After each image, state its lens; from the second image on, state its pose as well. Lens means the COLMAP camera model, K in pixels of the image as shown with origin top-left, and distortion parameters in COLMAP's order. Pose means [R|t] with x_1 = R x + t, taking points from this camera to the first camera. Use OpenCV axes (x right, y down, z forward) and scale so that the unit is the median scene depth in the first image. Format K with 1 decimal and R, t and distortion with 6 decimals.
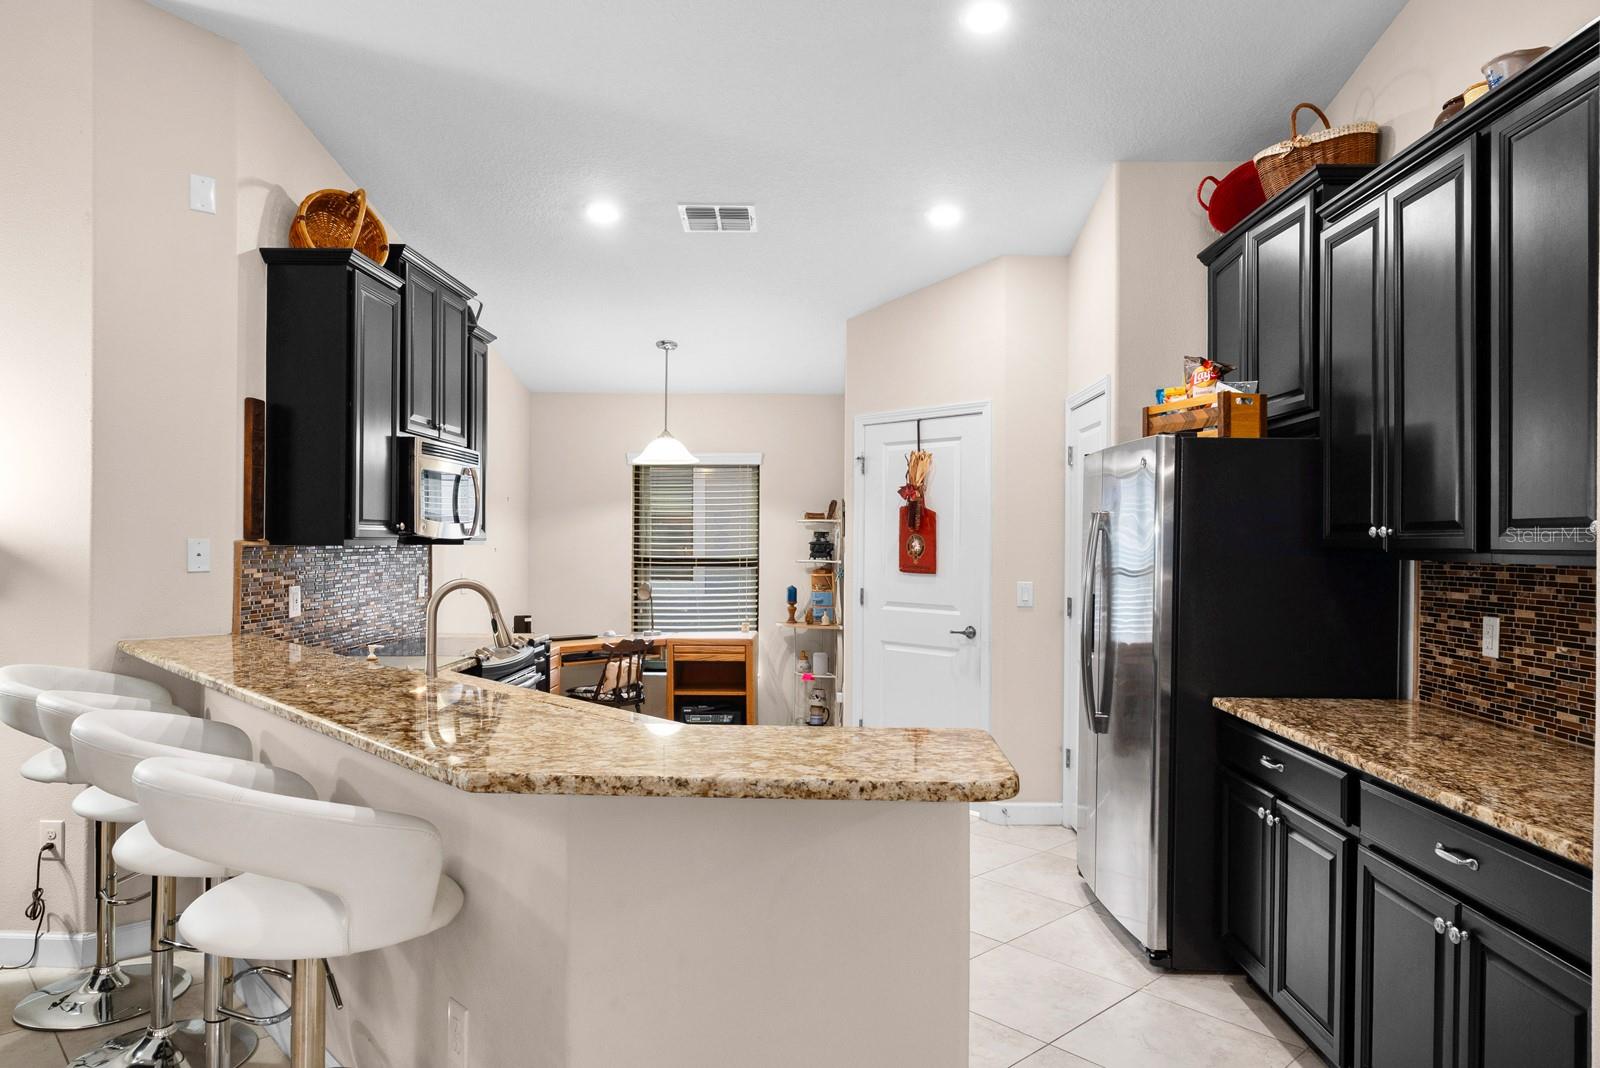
lens RADIAL K [[1015.6, 0, 799.8], [0, 1015.6, 535.5], [0, 0, 1]] dist [-0.003312, -0.000676]
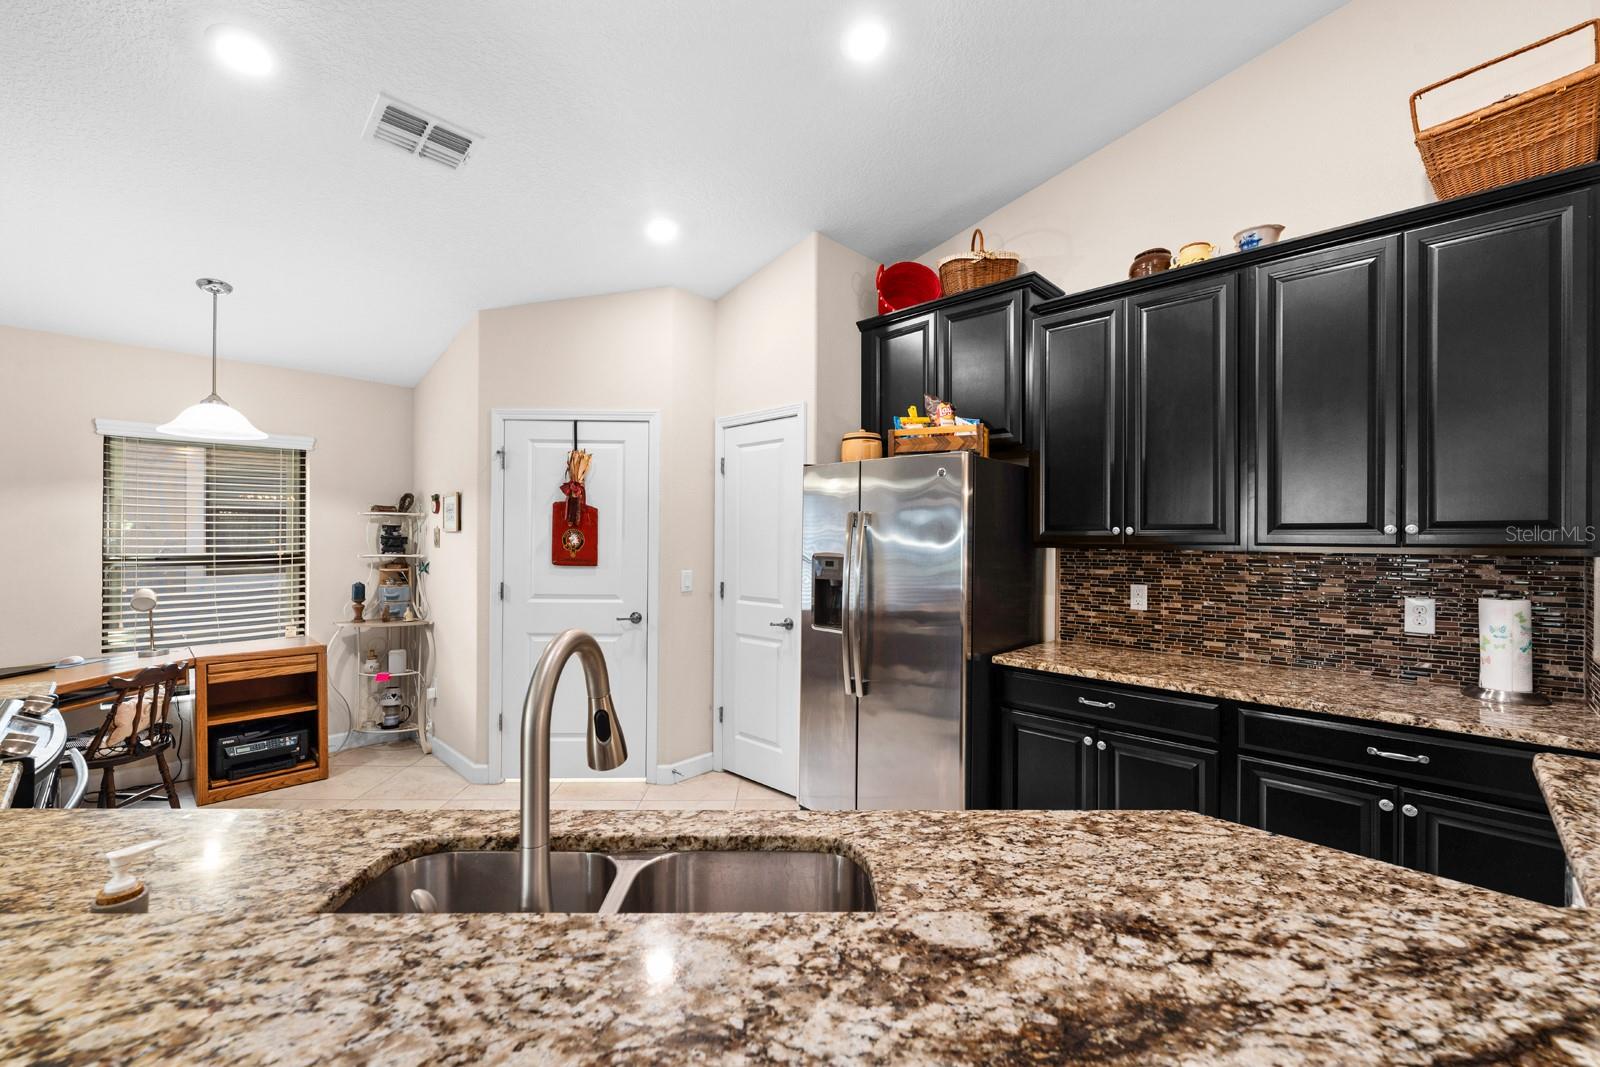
lens RADIAL K [[655.4, 0, 803.5], [0, 655.4, 535.0], [0, 0, 1]] dist [-0.001921, 0.000098]
pose [[0.673636, 0.000951, 0.739063, -0.227891], [-0.005988, 0.999973, 0.004171, 0.000685], [-0.739039, -0.007235, 0.673624, 0.366441]]
